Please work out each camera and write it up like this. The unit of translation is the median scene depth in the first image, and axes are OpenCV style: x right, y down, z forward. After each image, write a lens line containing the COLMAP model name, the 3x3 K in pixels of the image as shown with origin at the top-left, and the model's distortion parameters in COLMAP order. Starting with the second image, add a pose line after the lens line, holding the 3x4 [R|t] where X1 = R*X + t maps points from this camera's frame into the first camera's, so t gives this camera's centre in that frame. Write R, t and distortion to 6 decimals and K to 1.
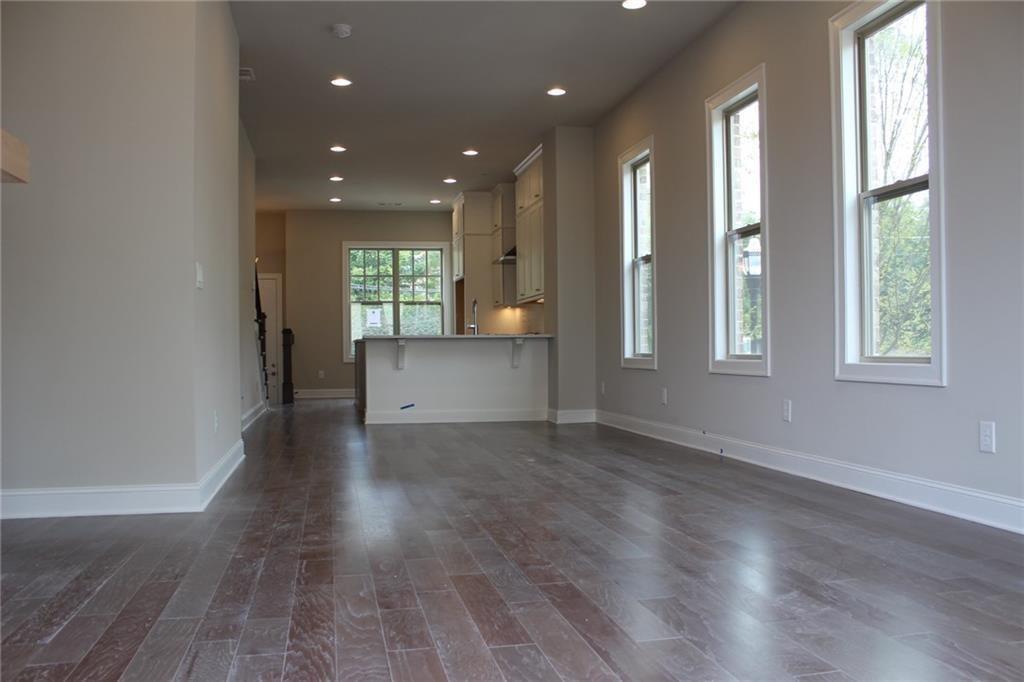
lens RADIAL K [[855.4, 0, 507.7], [0, 855.4, 360.6], [0, 0, 1]] dist [-0.170438, 0.152355]
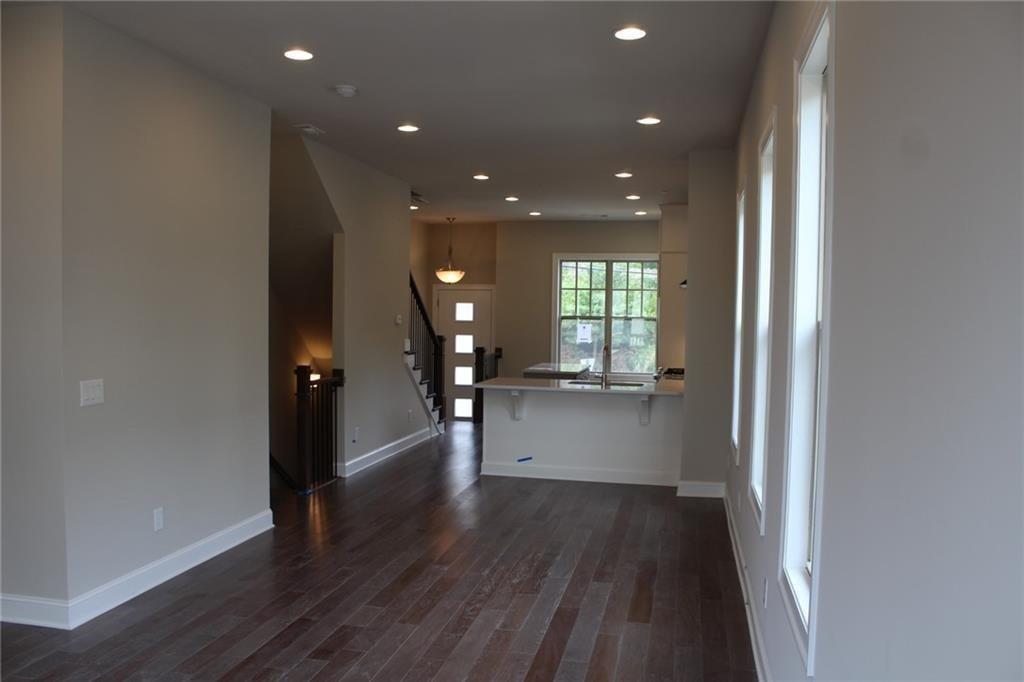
lens RADIAL K [[855.4, 0, 507.7], [0, 855.4, 360.6], [0, 0, 1]] dist [-0.170438, 0.152355]
pose [[0.913704, 0.048298, -0.403500, 0.166282], [-0.031507, 0.998343, 0.048153, -0.068910], [0.405157, -0.031285, 0.913712, 0.097504]]
